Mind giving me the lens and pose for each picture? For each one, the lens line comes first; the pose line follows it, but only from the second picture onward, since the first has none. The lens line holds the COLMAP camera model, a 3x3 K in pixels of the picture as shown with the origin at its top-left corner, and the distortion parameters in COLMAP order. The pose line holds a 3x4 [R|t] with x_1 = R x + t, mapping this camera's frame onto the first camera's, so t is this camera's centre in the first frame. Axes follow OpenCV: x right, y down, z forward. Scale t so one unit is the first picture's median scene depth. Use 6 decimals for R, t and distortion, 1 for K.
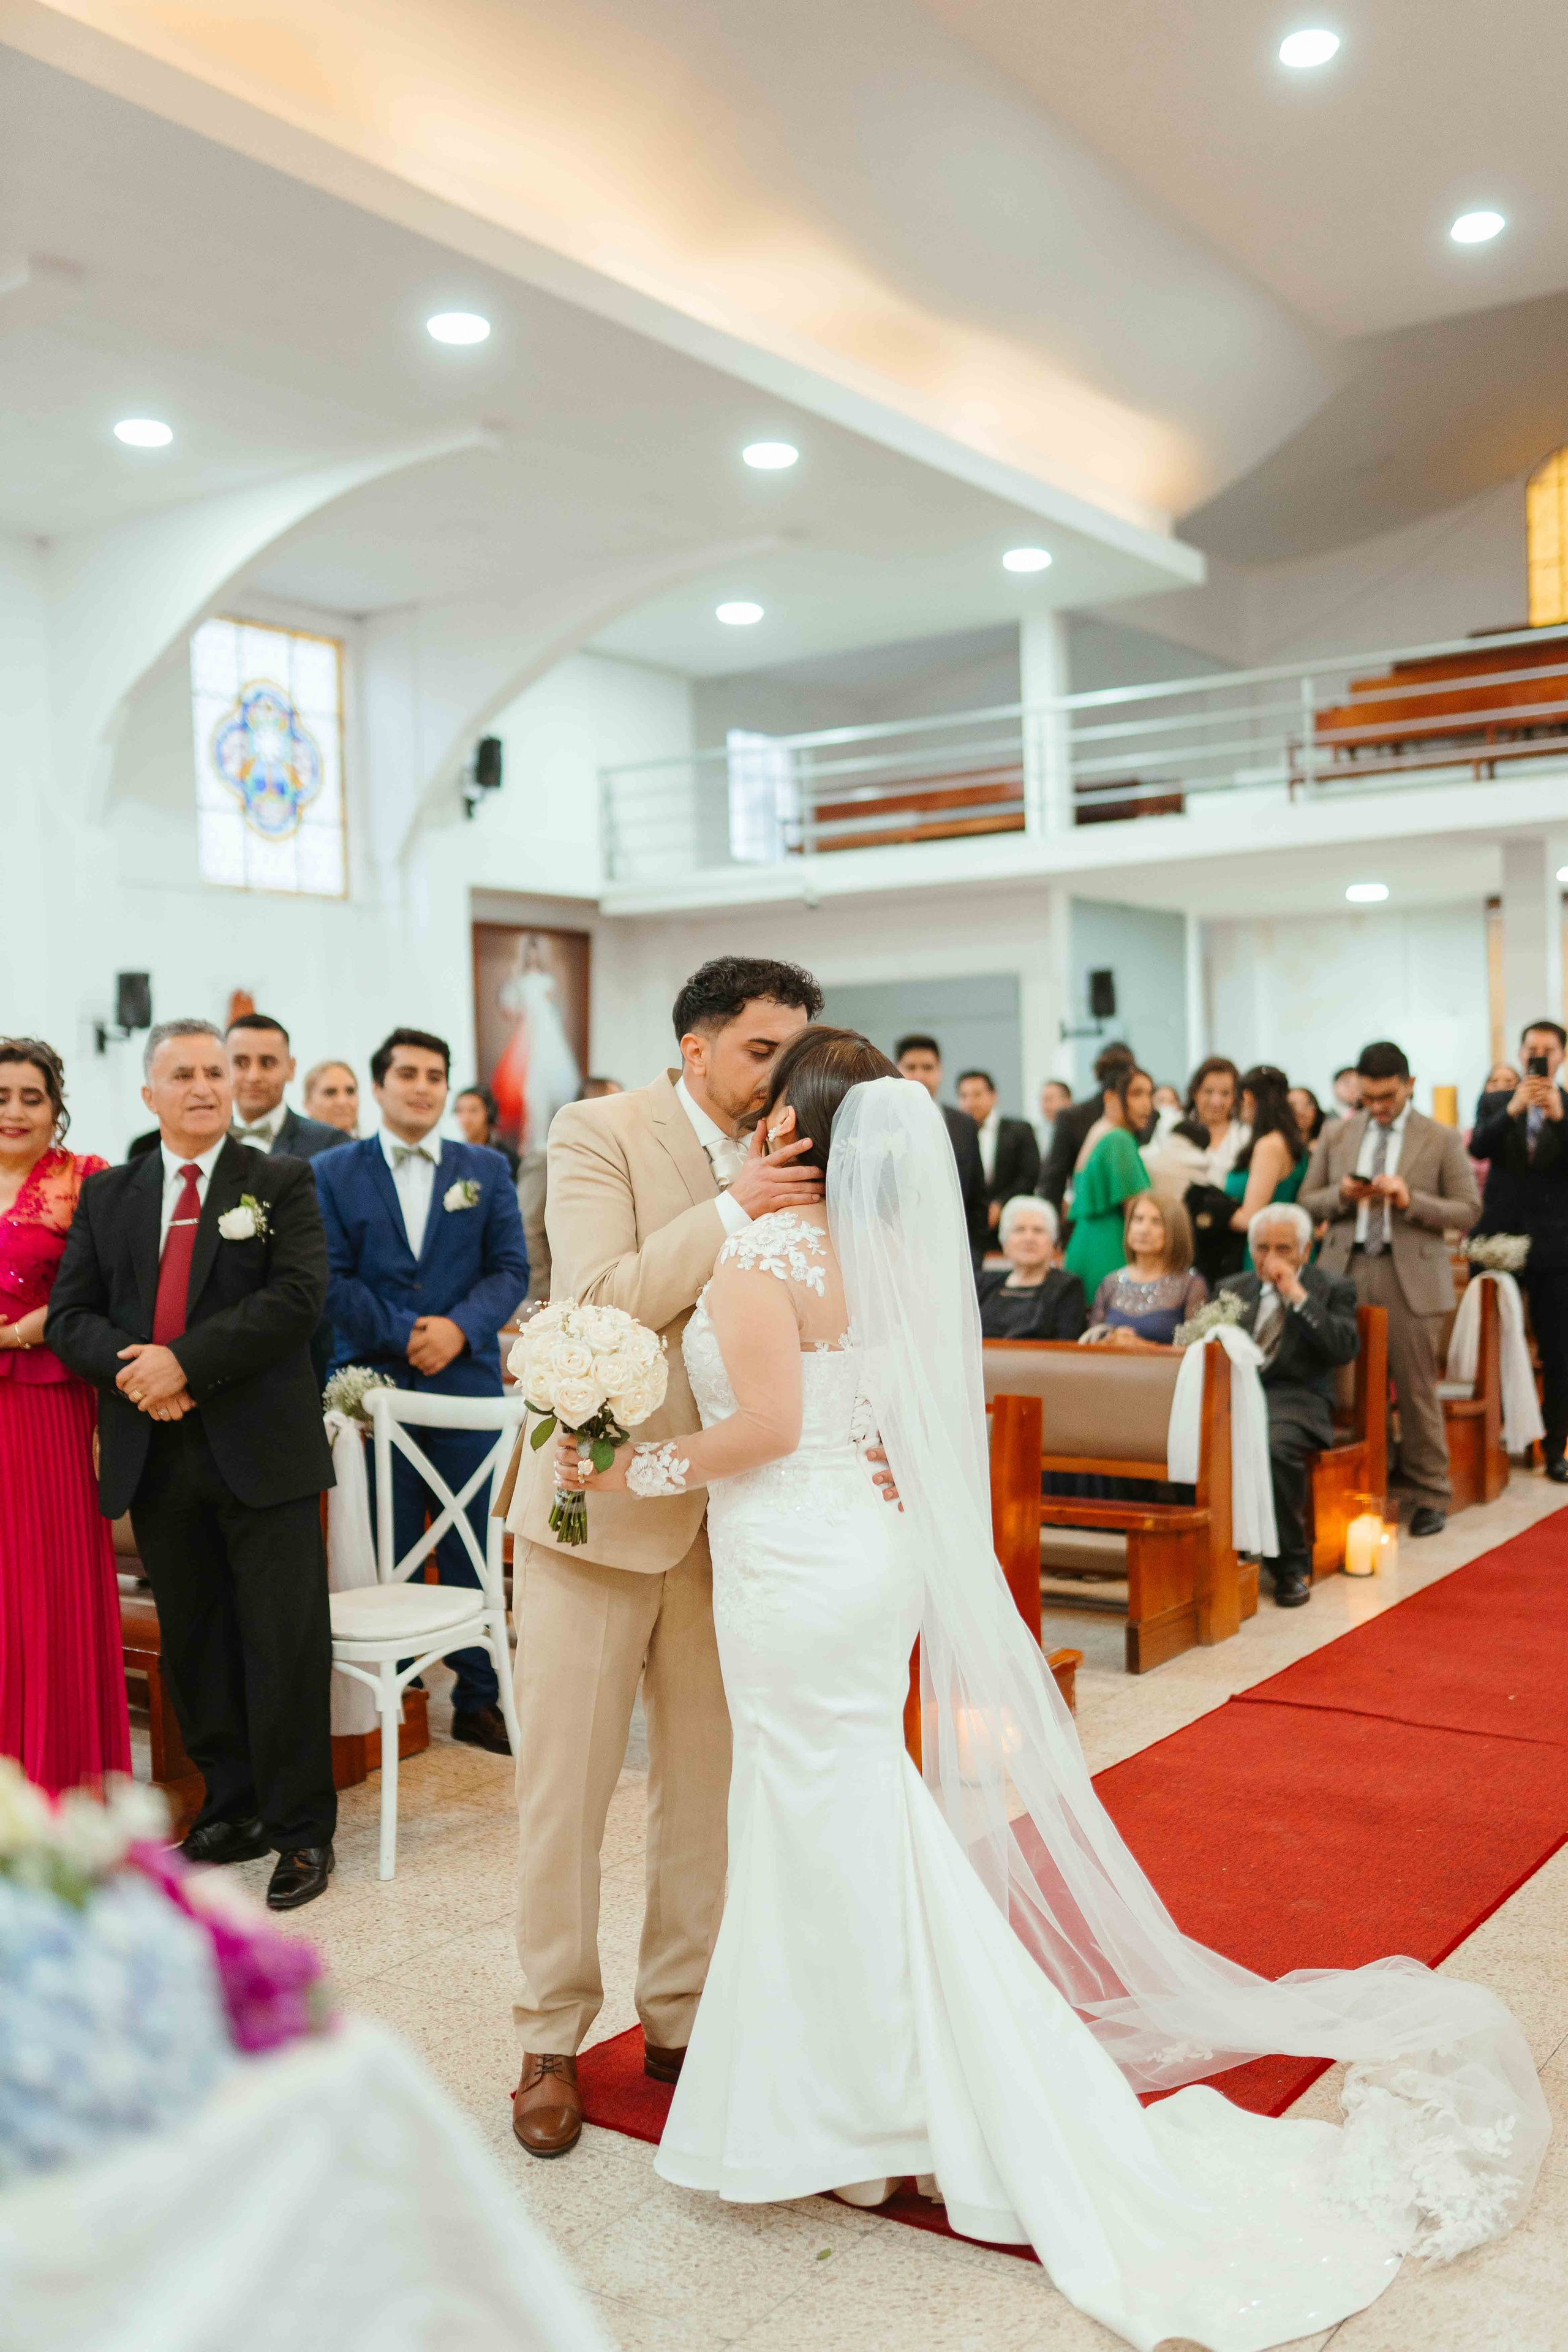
lens RADIAL K [[2223.9, 0, 788.7], [0, 2223.9, 1182.4], [0, 0, 1]] dist [0.002703, -0.008100]
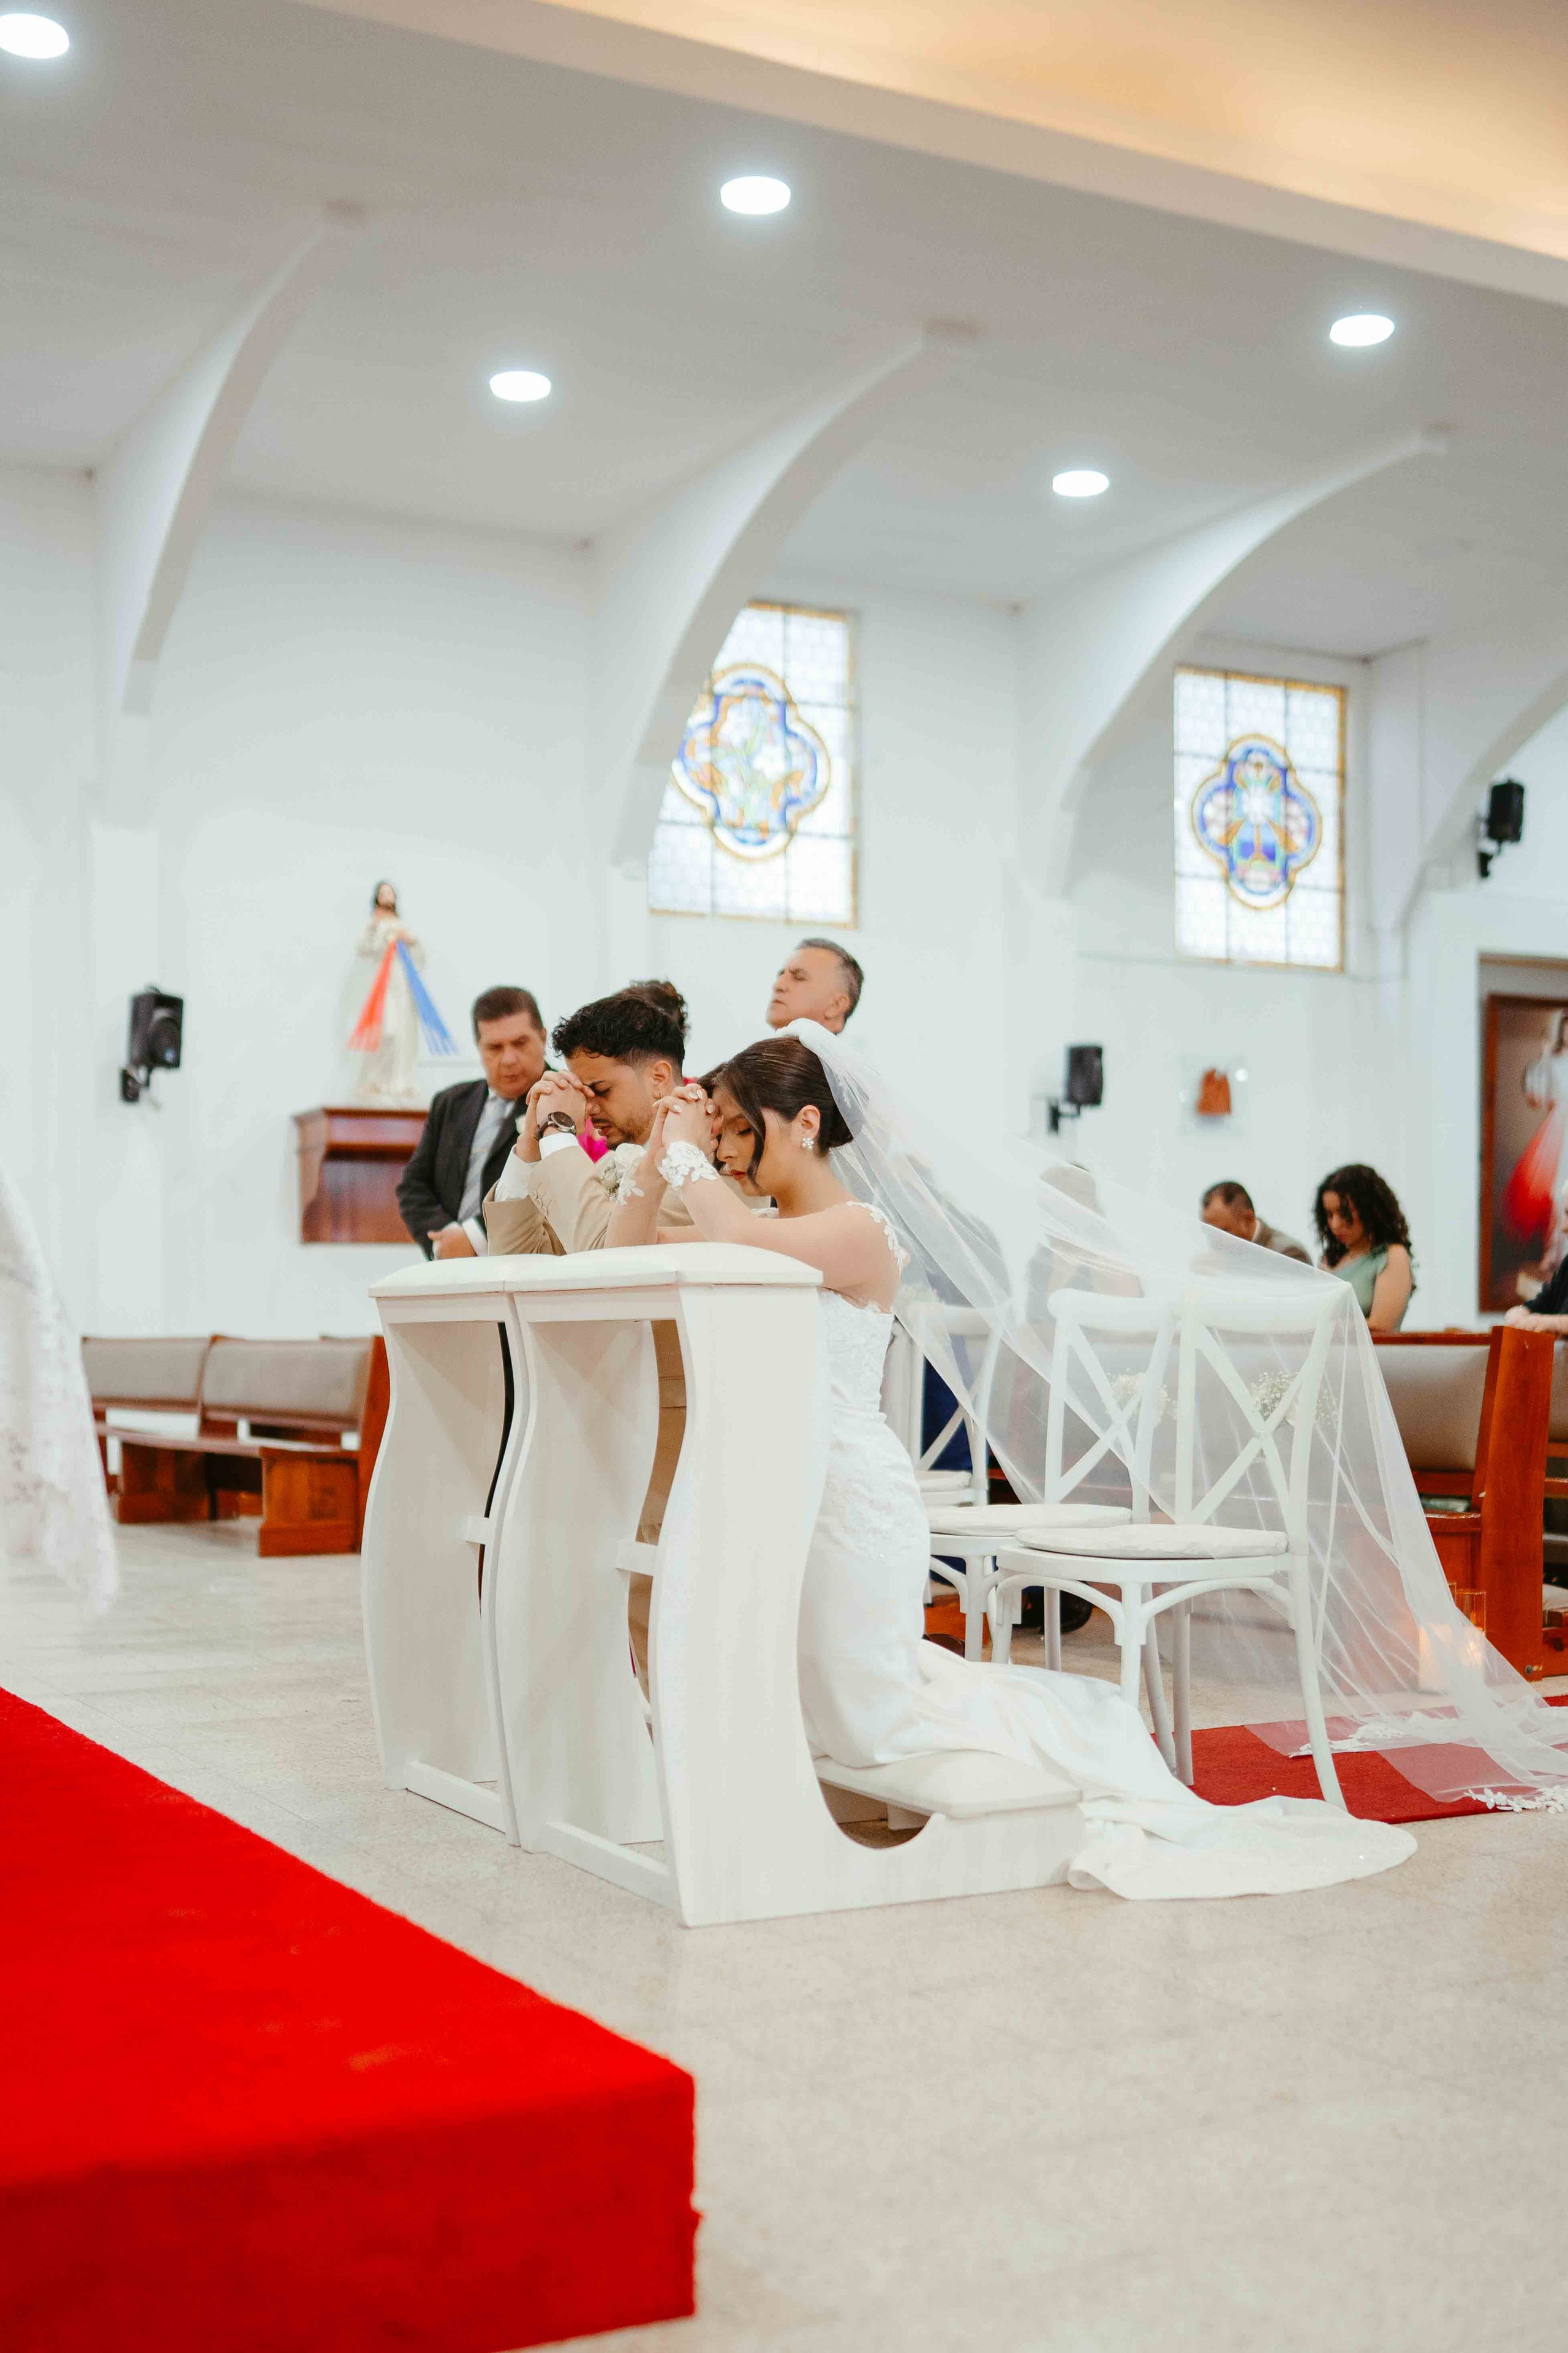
lens RADIAL K [[2675.8, 0, 780.1], [0, 2675.8, 1429.5], [0, 0, 1]] dist [-0.058704, 0.049960]
pose [[0.881781, 0.042769, -0.469716, 0.135508], [-0.034090, 0.999055, 0.026971, 0.043537], [0.470425, -0.007770, 0.882406, -0.078653]]
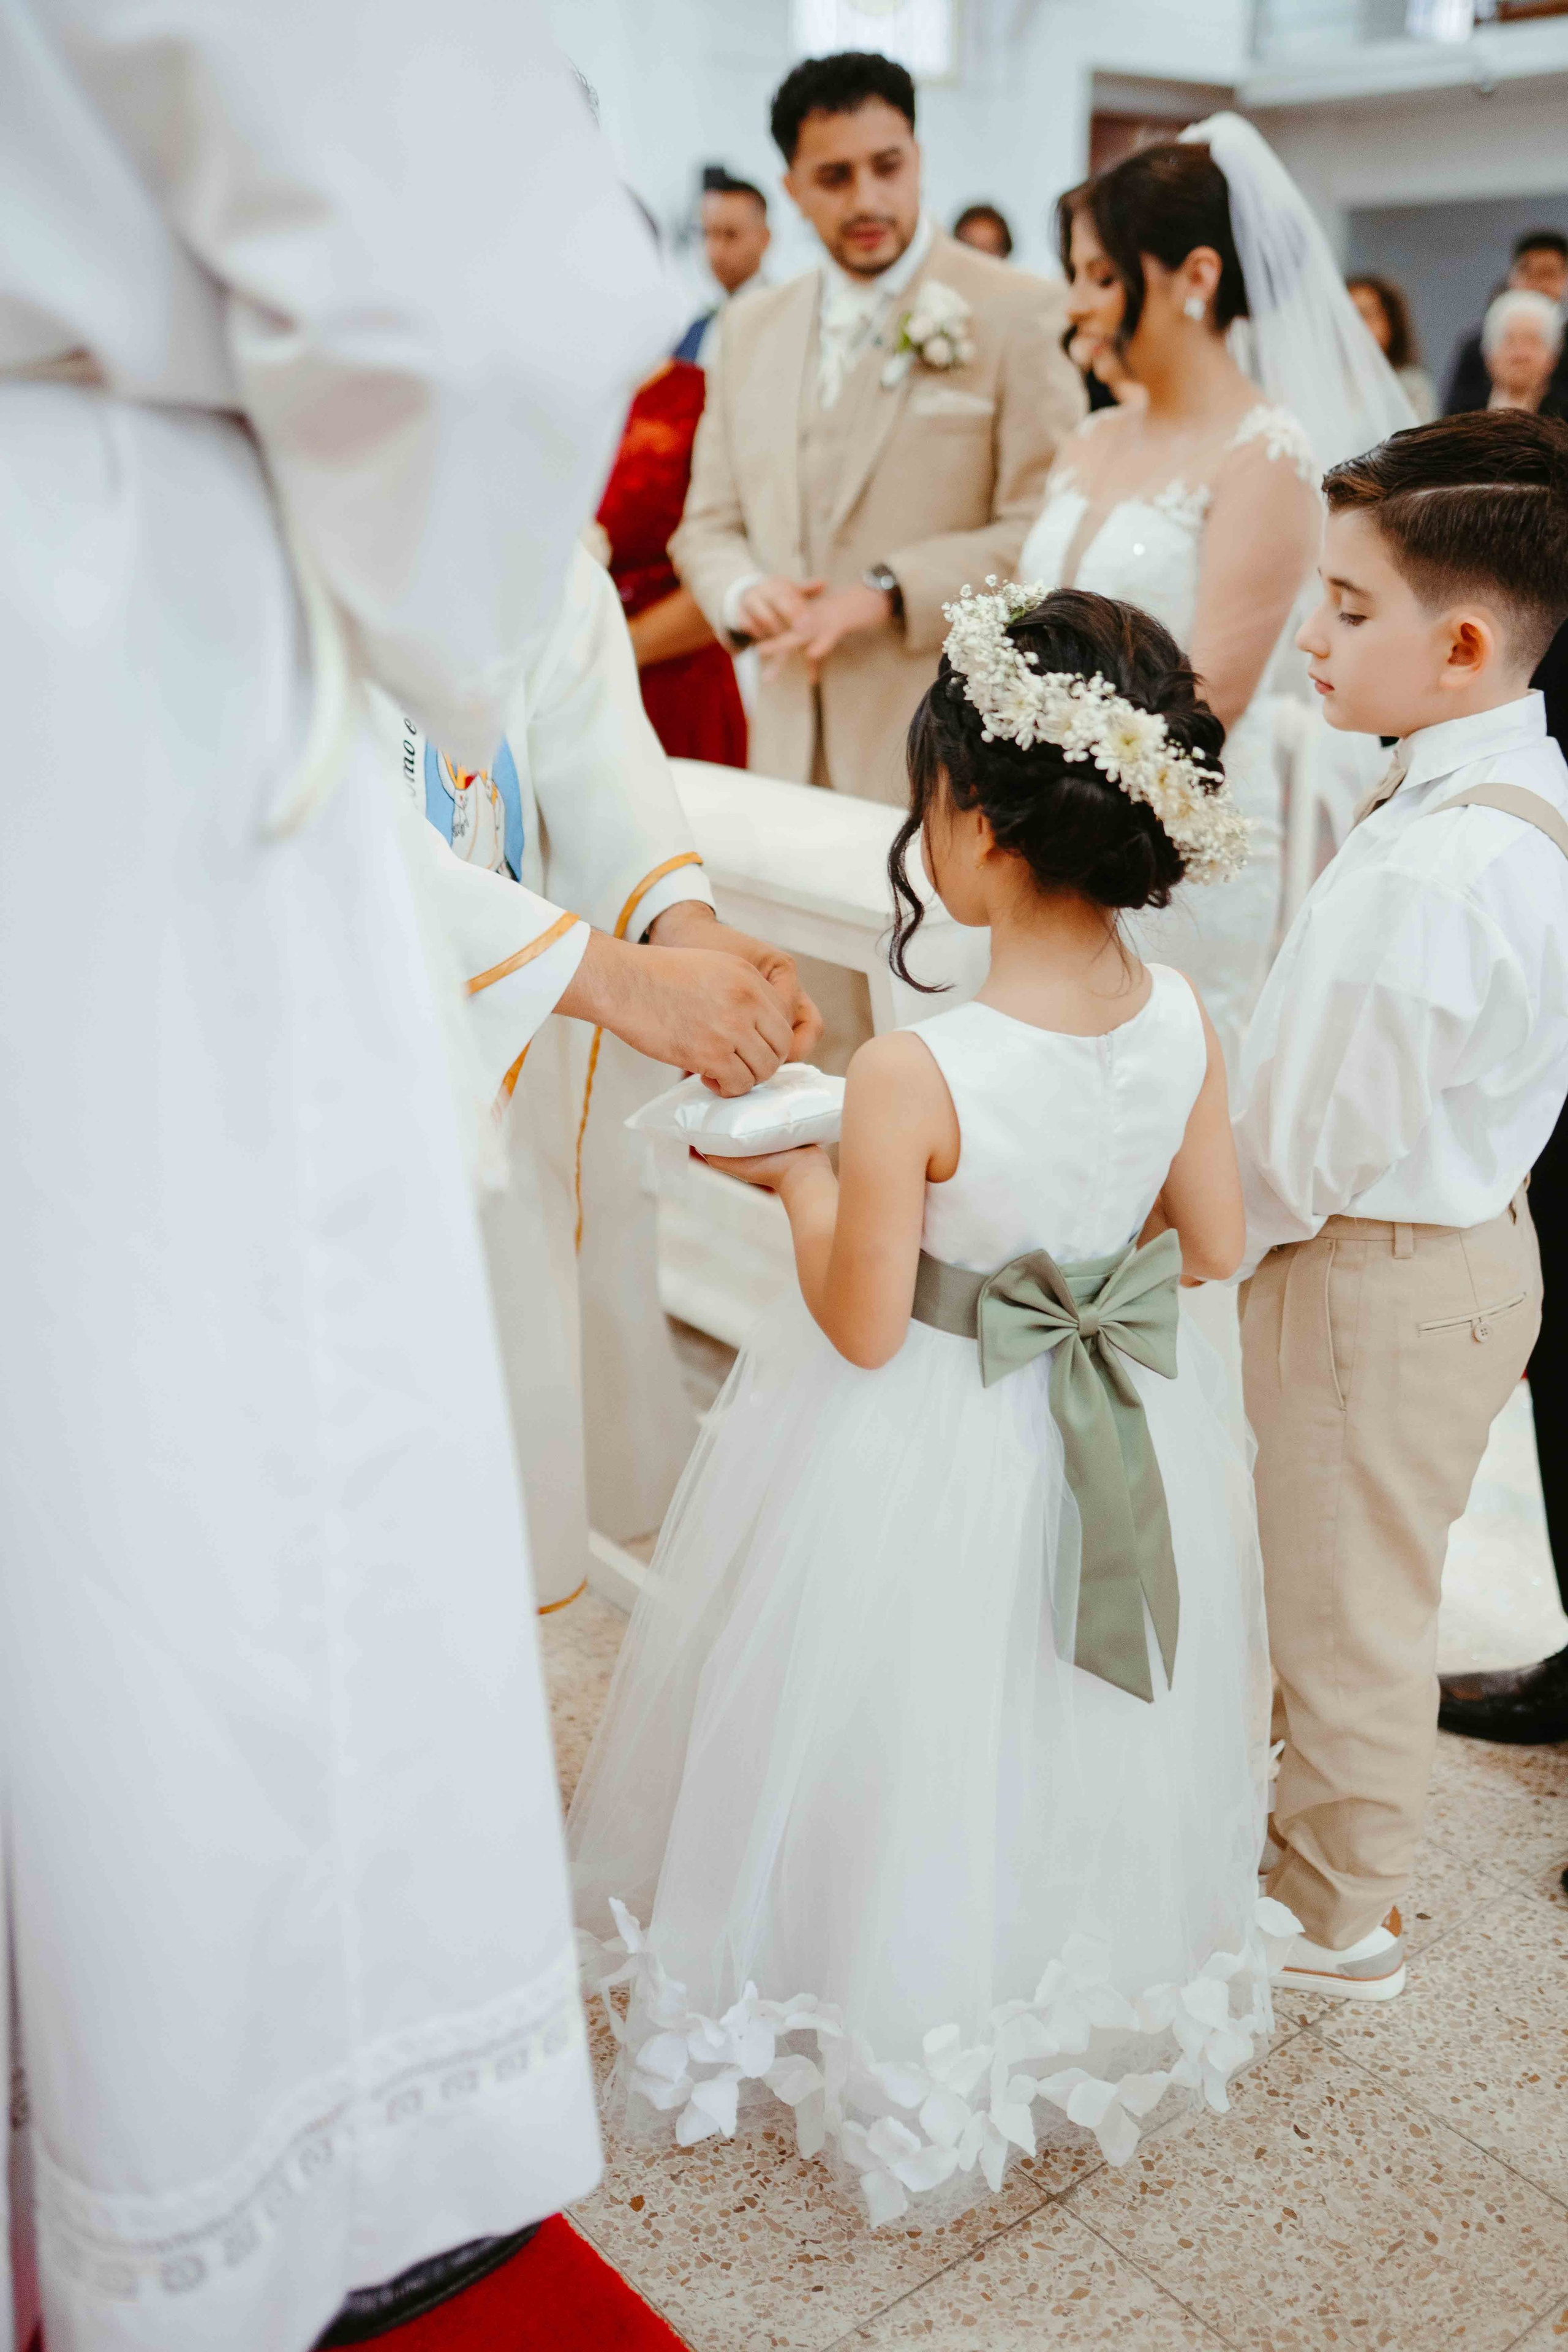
lens RADIAL K [[2249.8, 0, 783.0], [0, 2249.8, 1175.1], [0, 0, 1]] dist [-0.012090, -0.005032]
pose [[0.957097, 0.128802, -0.259568, 0.034854], [-0.040809, 0.946766, 0.319325, 0.007517], [0.286880, -0.295032, 0.911403, 0.017136]]
